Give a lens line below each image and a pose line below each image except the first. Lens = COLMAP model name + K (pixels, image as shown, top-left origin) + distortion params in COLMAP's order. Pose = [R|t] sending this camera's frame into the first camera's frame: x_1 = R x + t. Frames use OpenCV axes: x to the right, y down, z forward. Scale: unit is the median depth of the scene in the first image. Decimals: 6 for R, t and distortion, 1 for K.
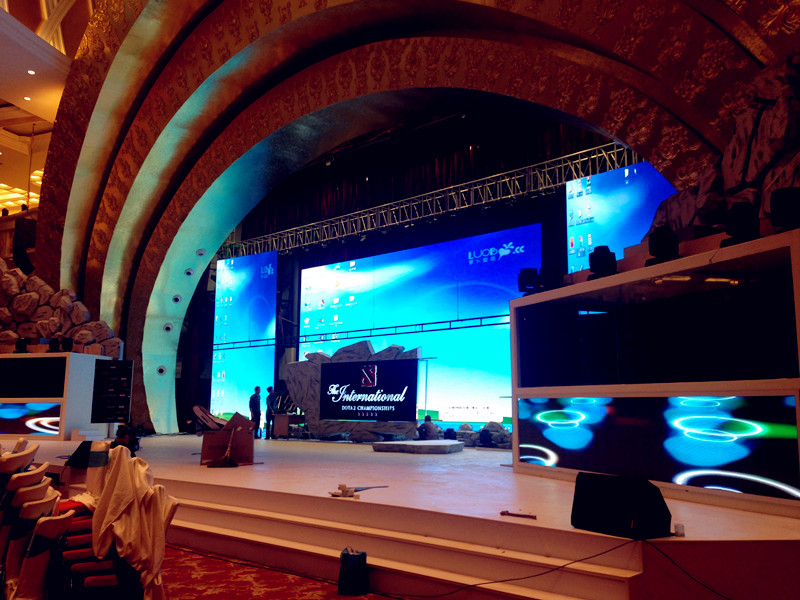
lens RADIAL K [[759.5, 0, 400.8], [0, 759.5, 293.6], [0, 0, 1]] dist [0.032442, 0.000000]
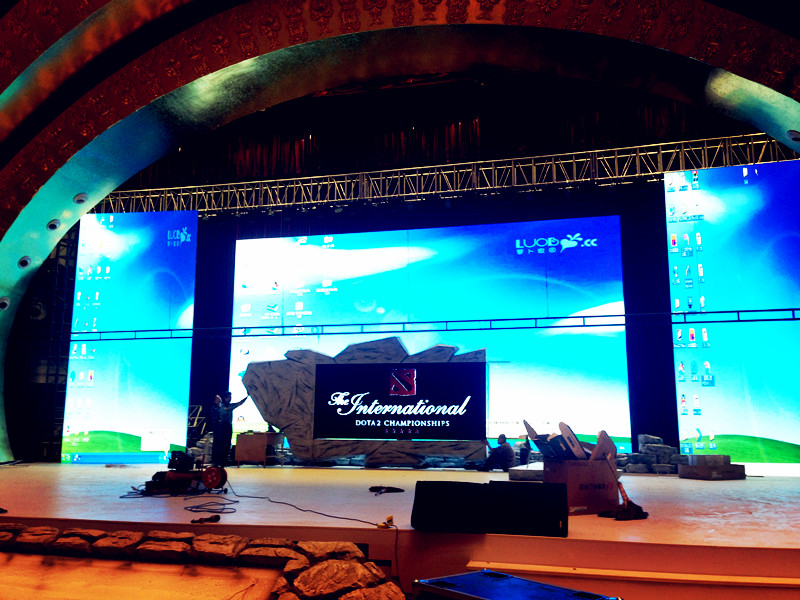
lens RADIAL K [[759.5, 0, 400.1], [0, 759.5, 309.7], [0, 0, 1]] dist [0.032442, 0.000000]
pose [[0.871656, 0.078808, 0.483741, -0.428480], [-0.075101, 0.996808, -0.027068, 0.055926], [-0.484331, -0.012736, 0.874792, 0.321800]]
